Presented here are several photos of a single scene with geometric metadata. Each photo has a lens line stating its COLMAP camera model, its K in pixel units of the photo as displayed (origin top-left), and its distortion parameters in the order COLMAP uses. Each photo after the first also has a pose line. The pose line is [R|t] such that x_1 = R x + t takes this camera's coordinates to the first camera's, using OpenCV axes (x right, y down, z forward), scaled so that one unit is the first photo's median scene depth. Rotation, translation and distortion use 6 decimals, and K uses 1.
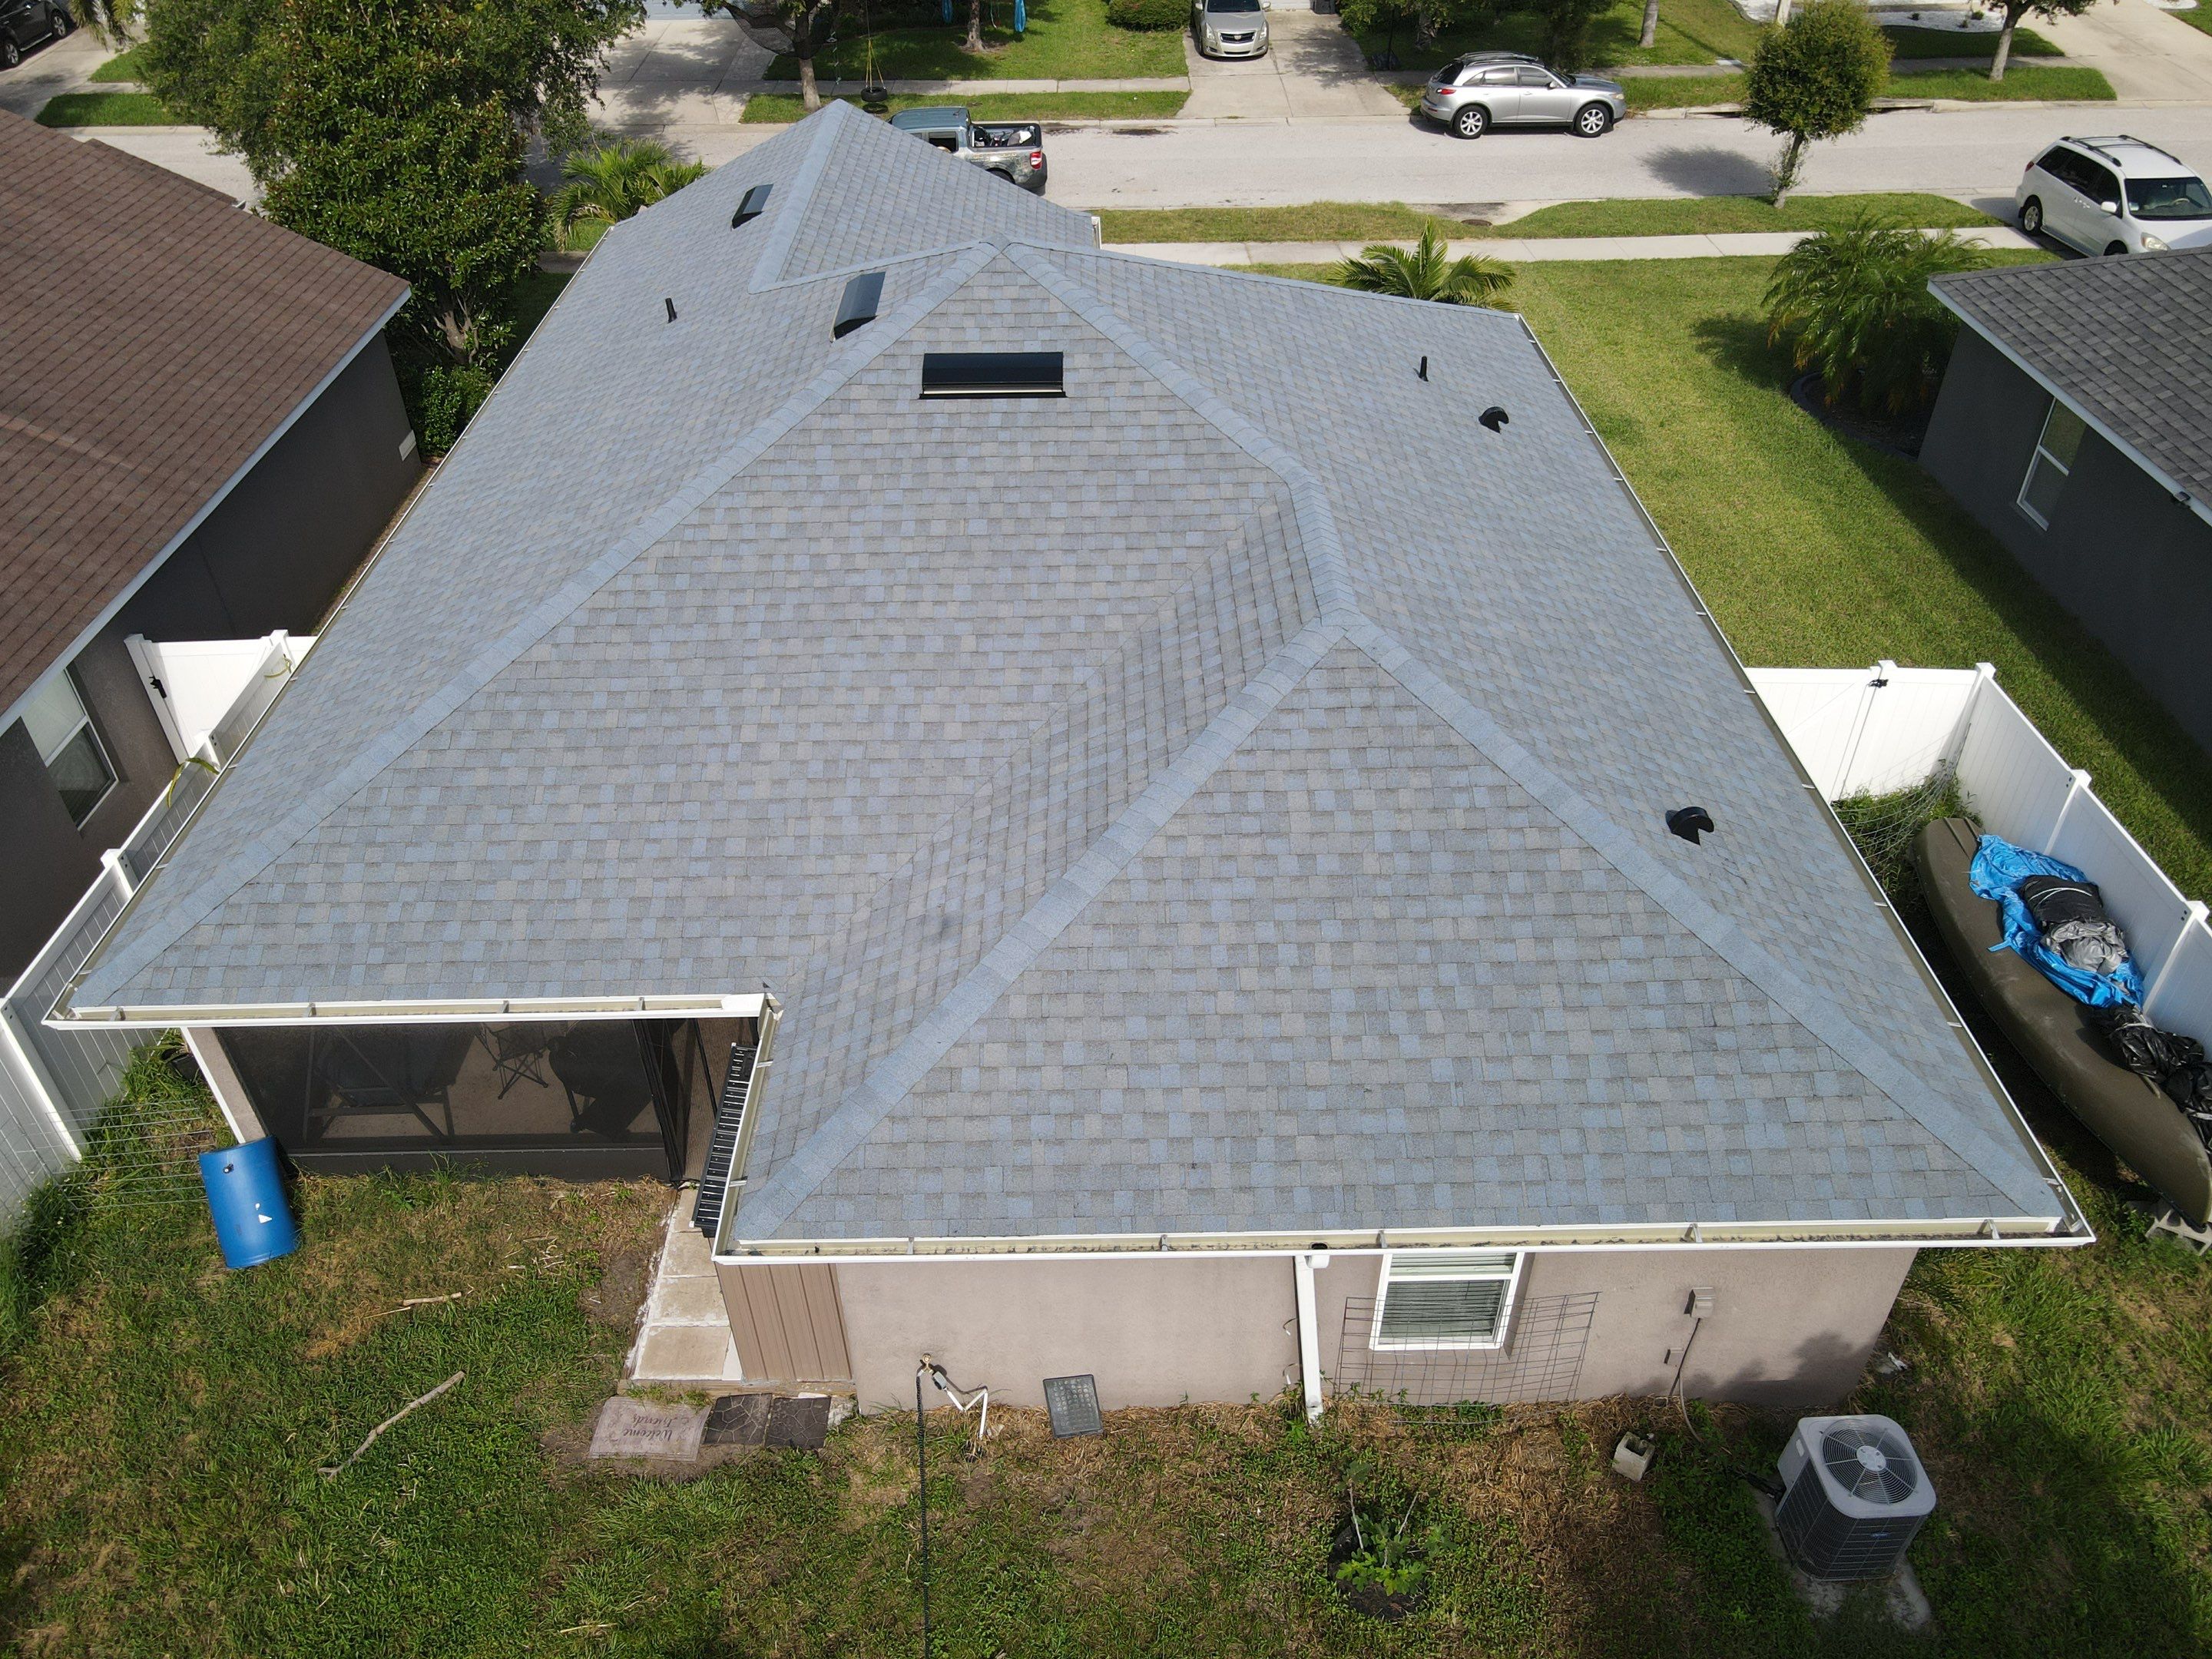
lens RADIAL K [[1625.0, 0, 1094.1], [0, 1625.0, 839.0], [0, 0, 1]] dist [0.010587, 0.000558]
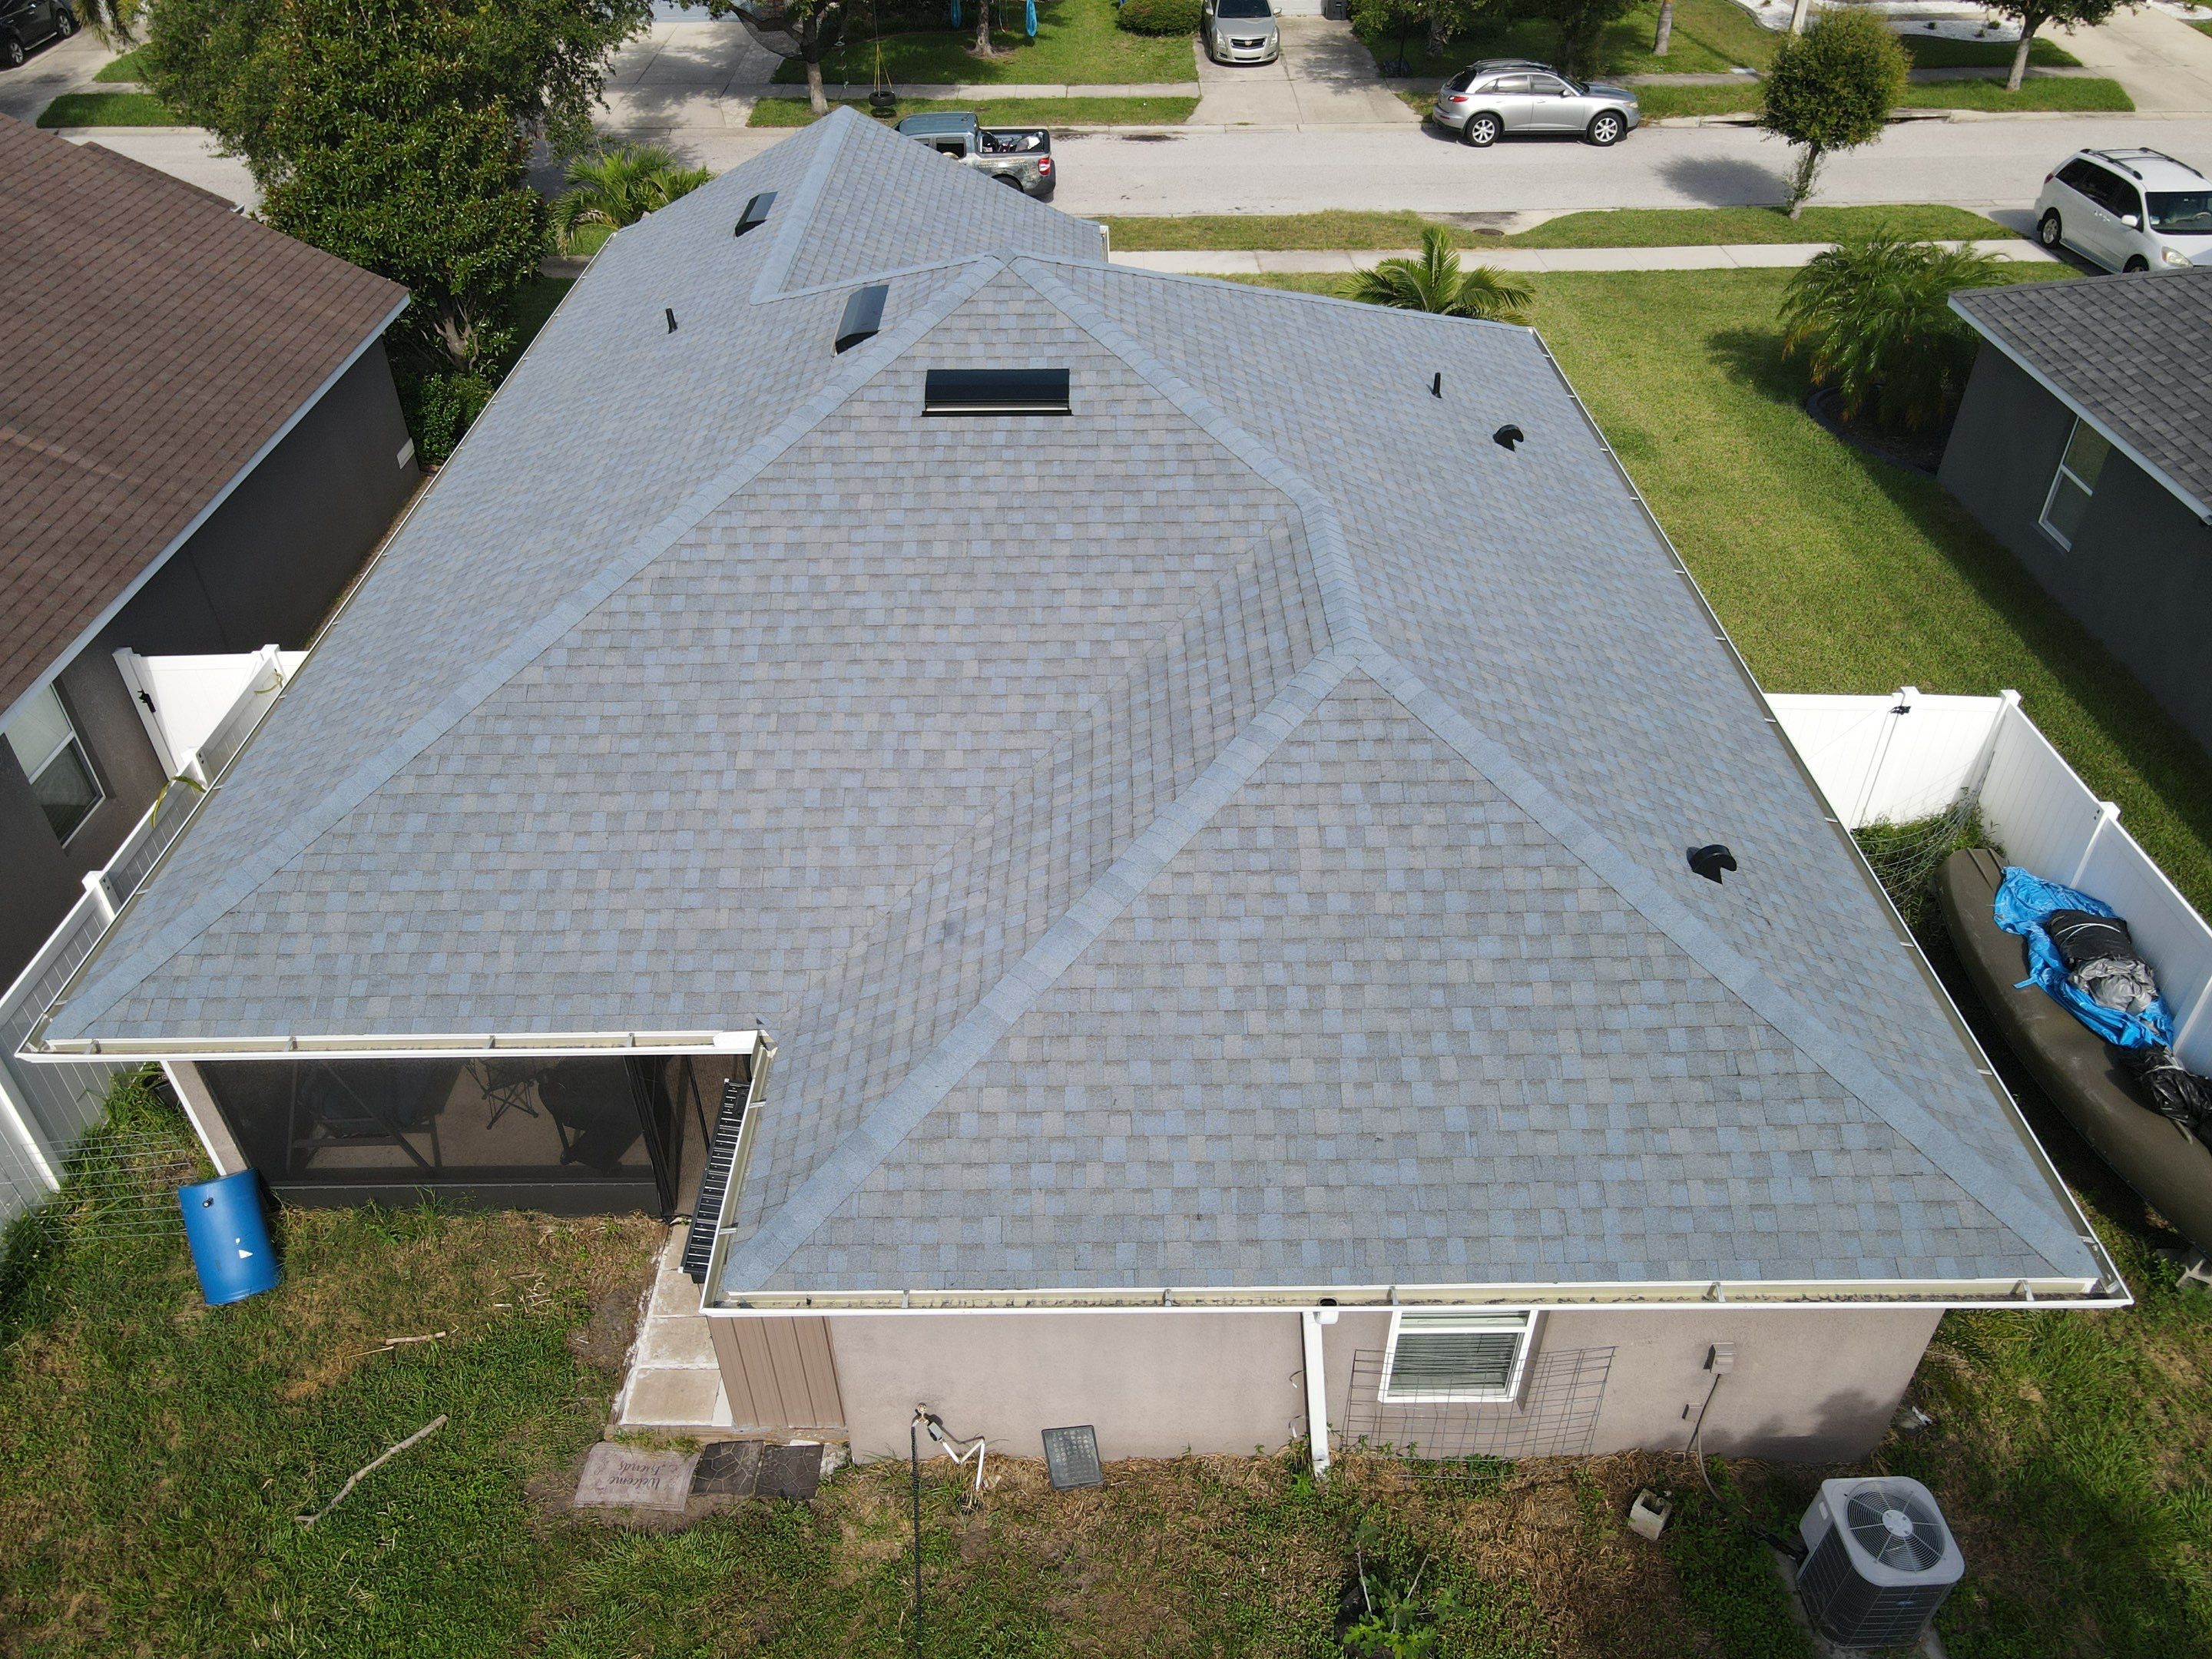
lens RADIAL K [[1625.0, 0, 1094.1], [0, 1625.0, 839.0], [0, 0, 1]] dist [0.010587, 0.000558]
pose [[0.999974, 0.006718, -0.002699, 0.000141], [-0.006722, 0.999977, -0.001298, -0.016113], [0.002690, 0.001316, 0.999996, 0.023502]]
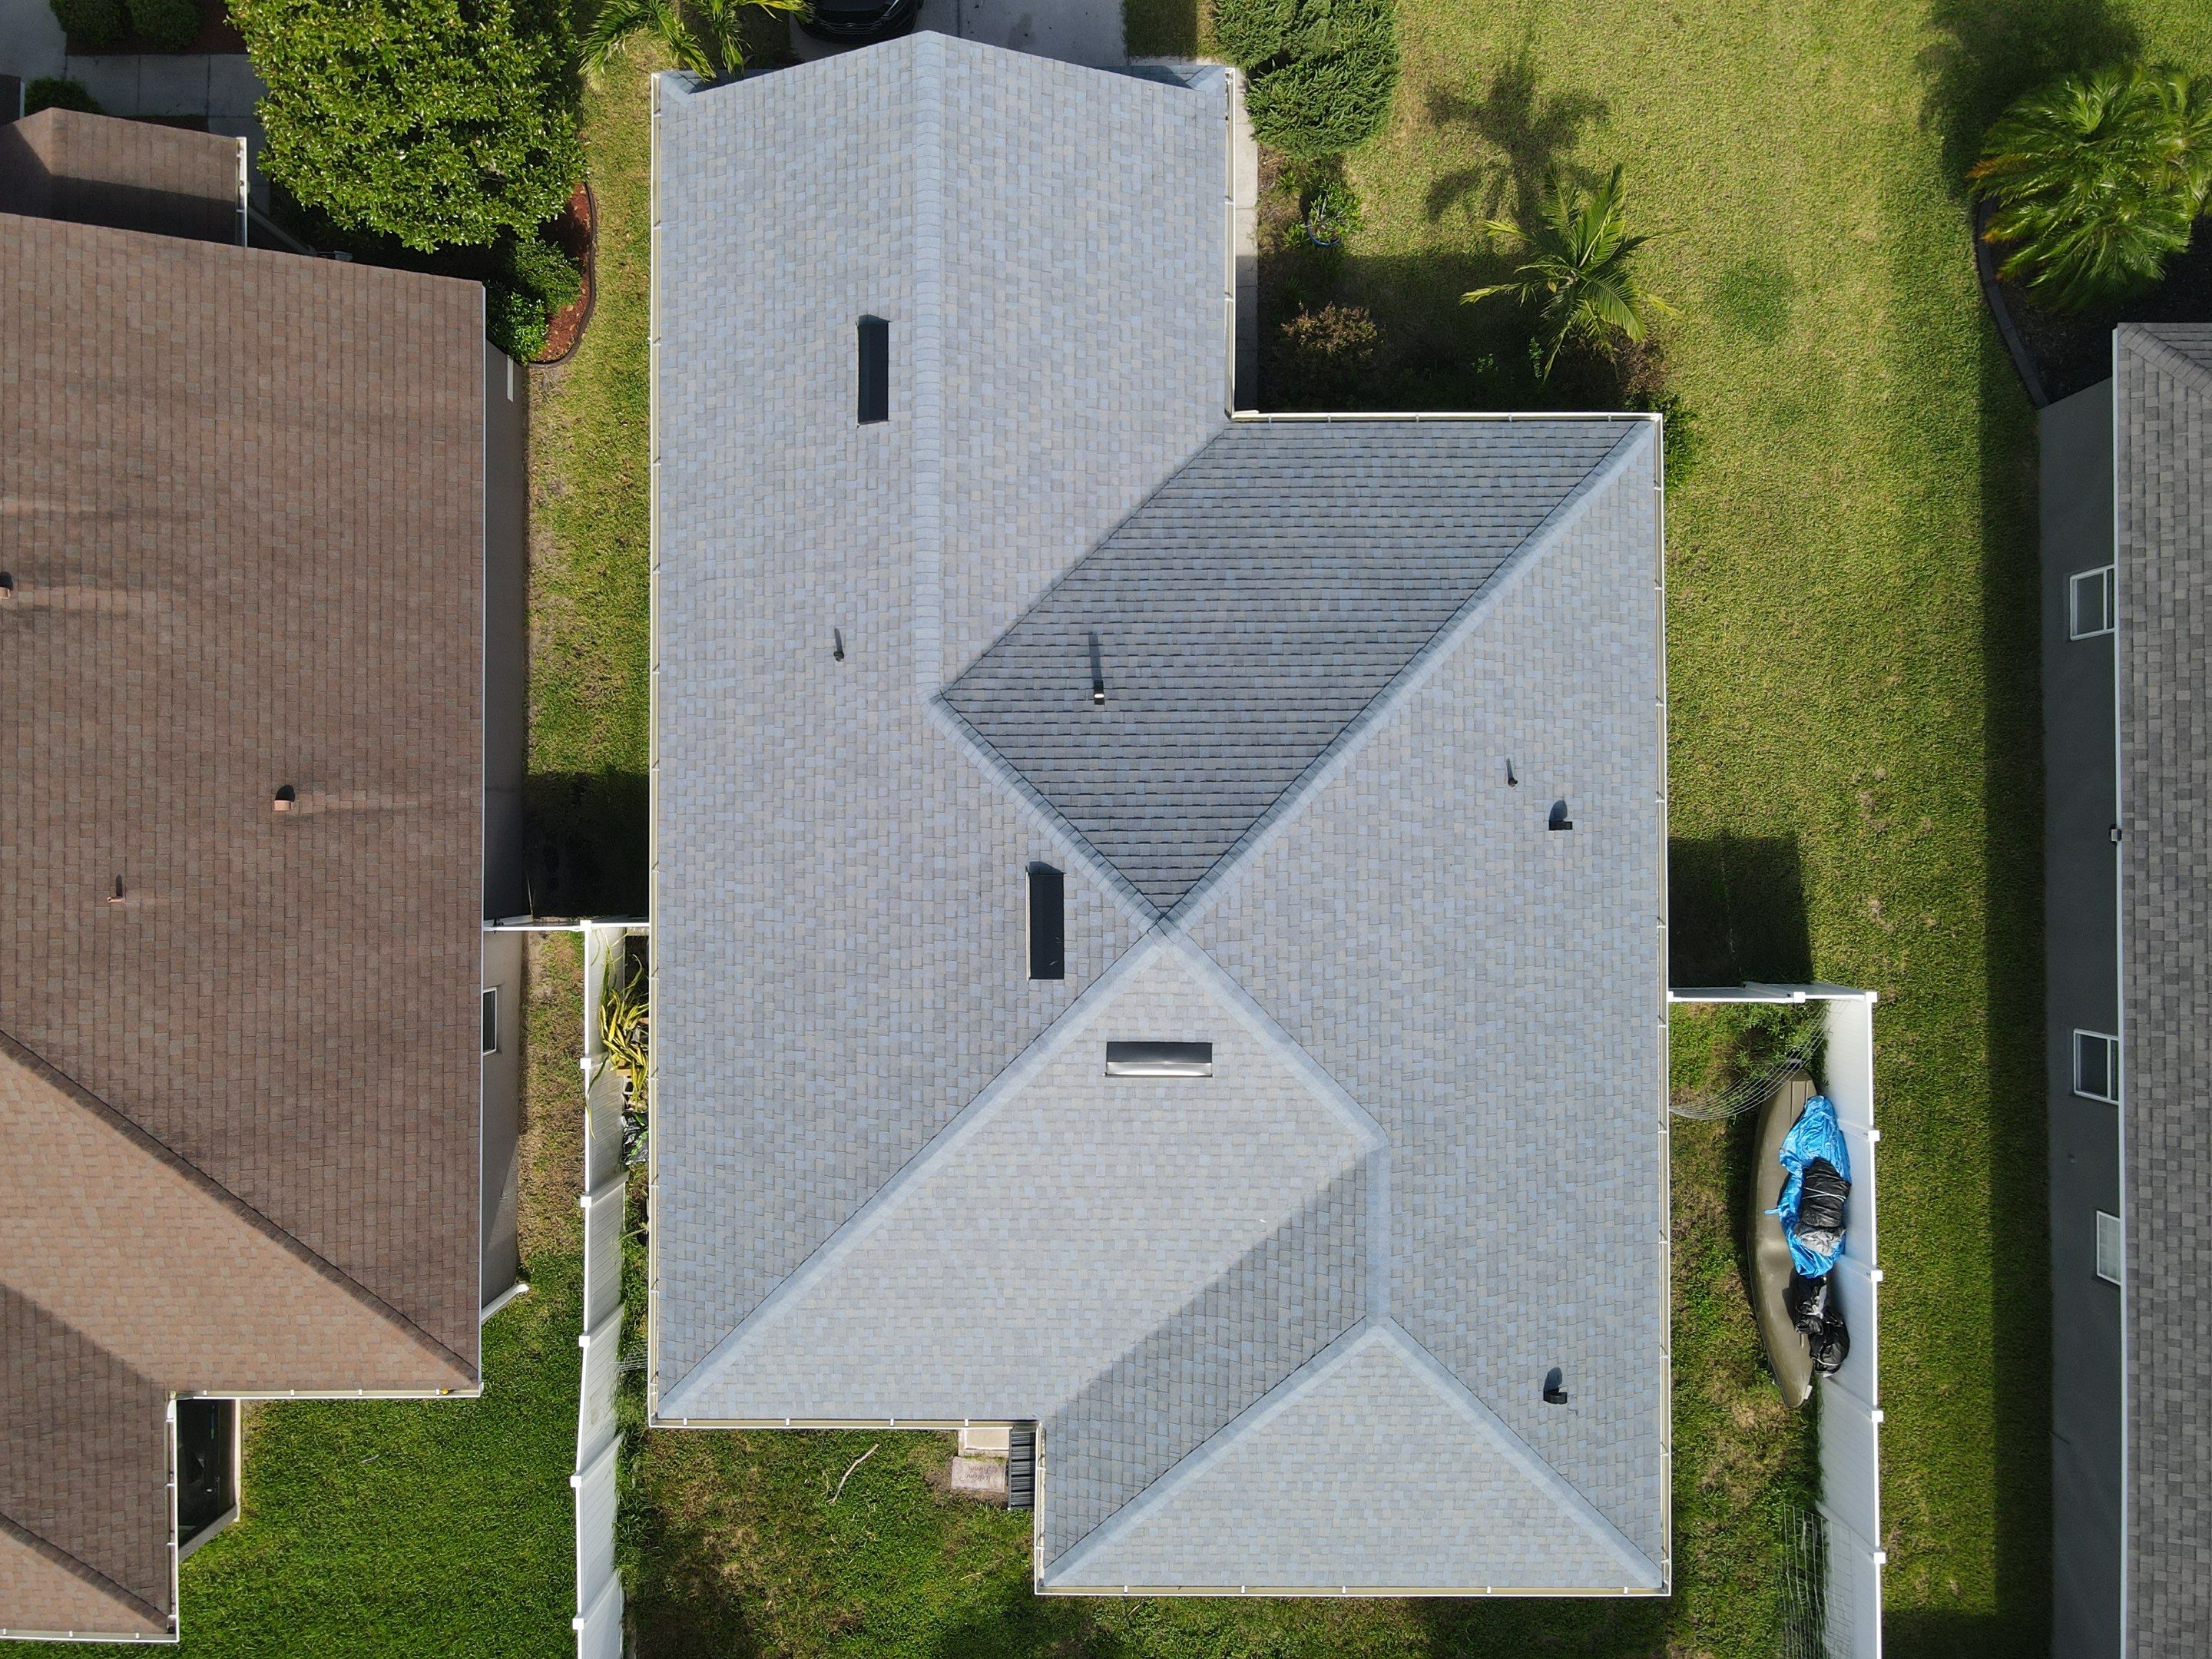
lens RADIAL K [[1614.5, 0, 1106.0], [0, 1614.5, 829.5], [0, 0, 1]] dist [0.003338, 0.001271]
pose [[0.999852, 0.012770, 0.011497, -0.124832], [-0.016925, 0.616496, 0.787176, -1.460855], [0.002964, -0.787254, 0.616621, 0.331475]]
